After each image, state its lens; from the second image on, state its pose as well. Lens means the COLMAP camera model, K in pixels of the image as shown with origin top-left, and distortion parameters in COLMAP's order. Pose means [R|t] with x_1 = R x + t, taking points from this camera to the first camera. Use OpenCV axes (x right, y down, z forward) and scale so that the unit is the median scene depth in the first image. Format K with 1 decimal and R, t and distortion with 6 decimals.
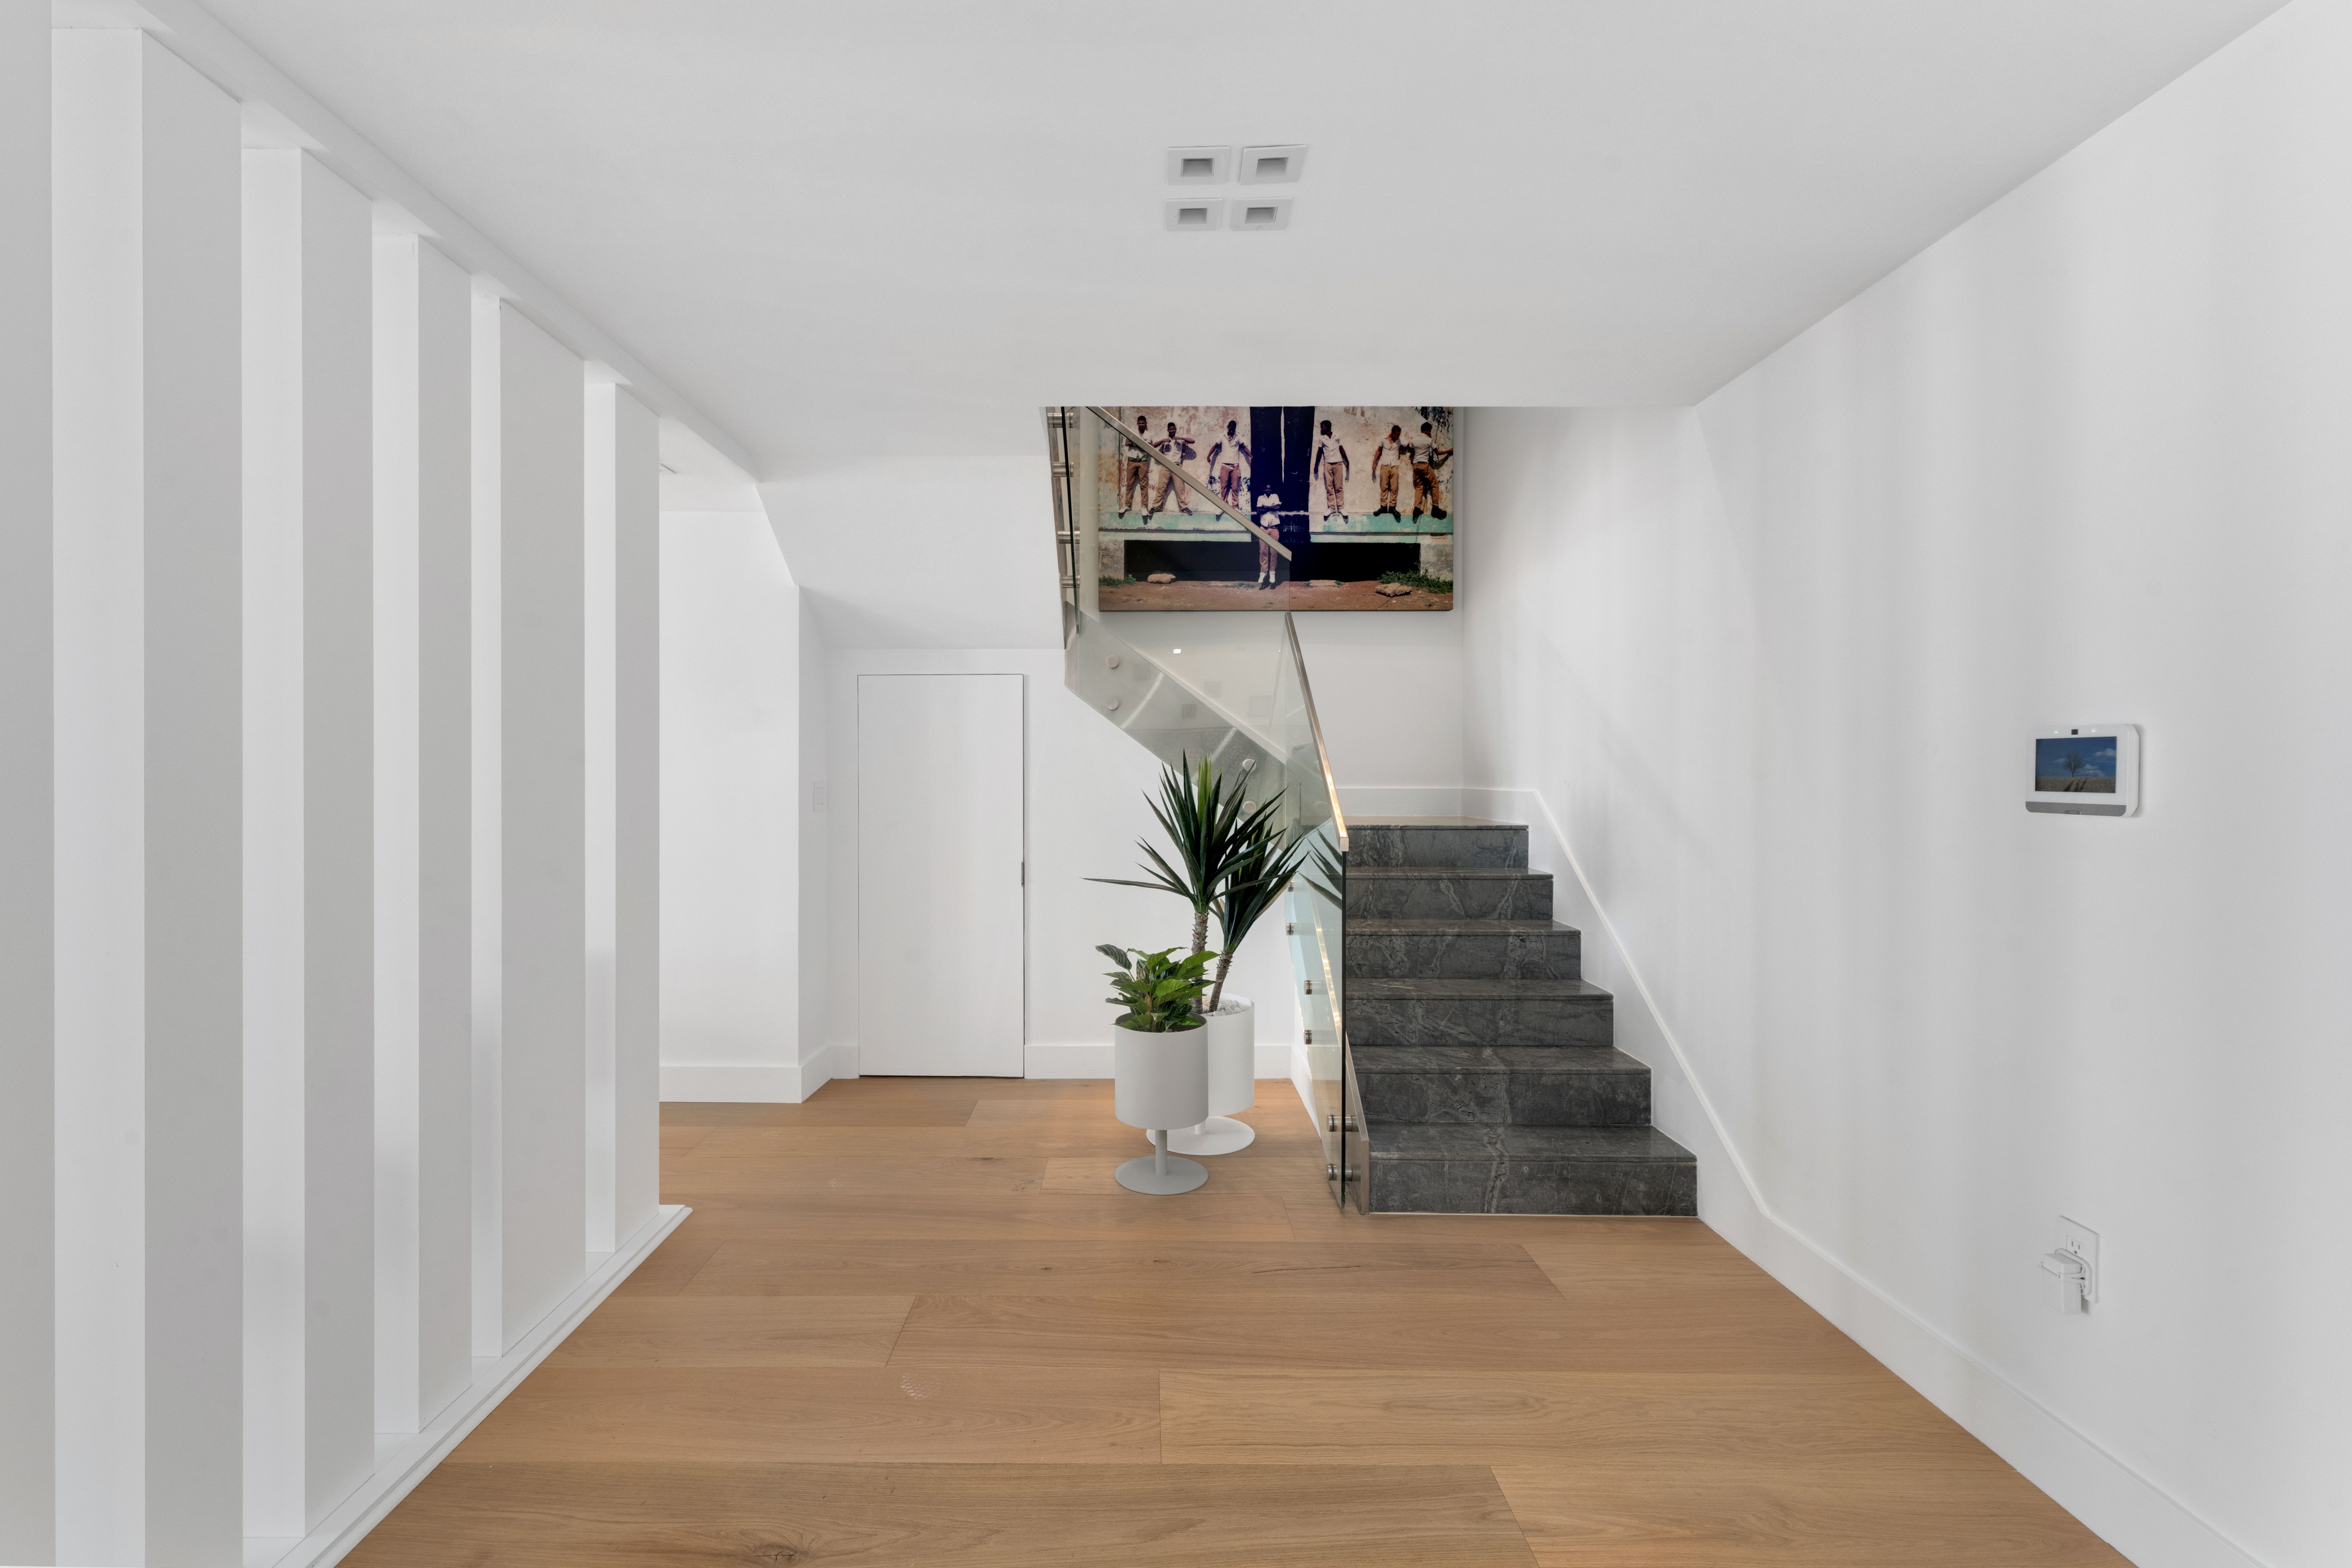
lens RADIAL K [[1018.8, 0, 1167.1], [0, 1018.8, 773.6], [0, 0, 1]] dist [0.018494, 0.000092]
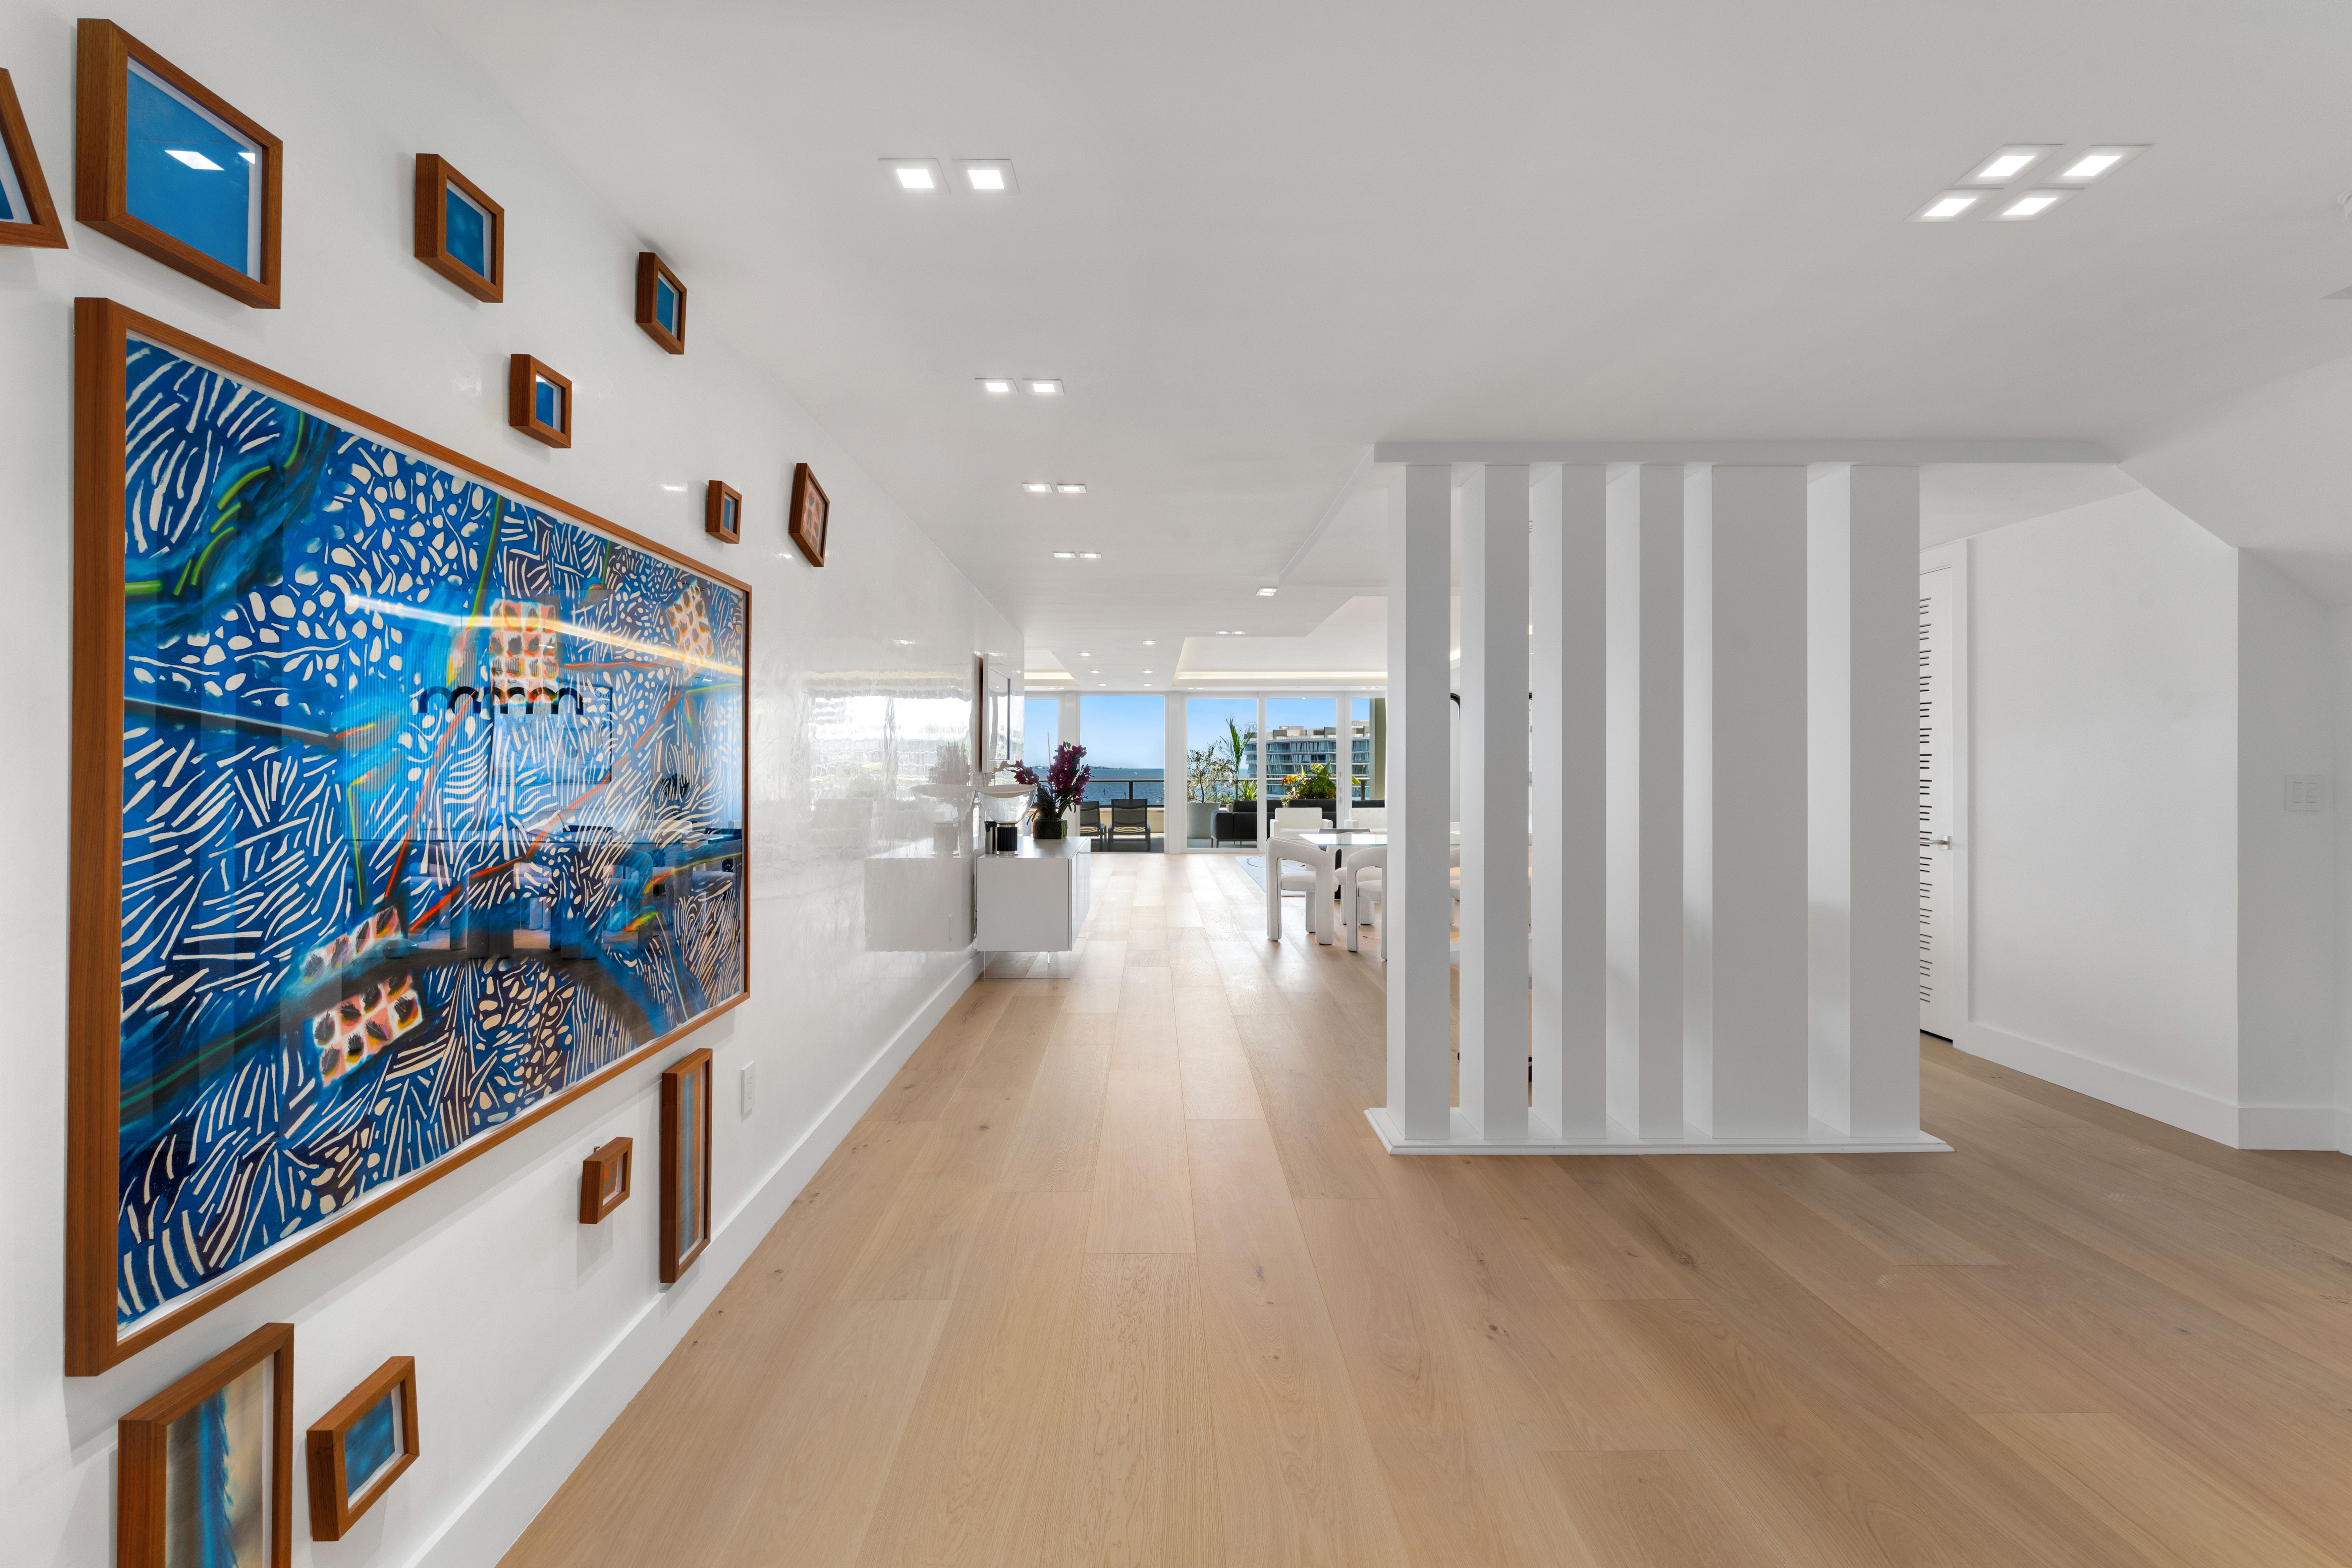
lens RADIAL K [[1057.7, 0, 1120.2], [0, 1057.7, 782.4], [0, 0, 1]] dist [0.001151, -0.001173]
pose [[-0.028573, 0.012041, -0.999519, 0.835996], [-0.001560, 0.999926, 0.012091, 0.001741], [0.999590, 0.001905, -0.028552, 0.113074]]
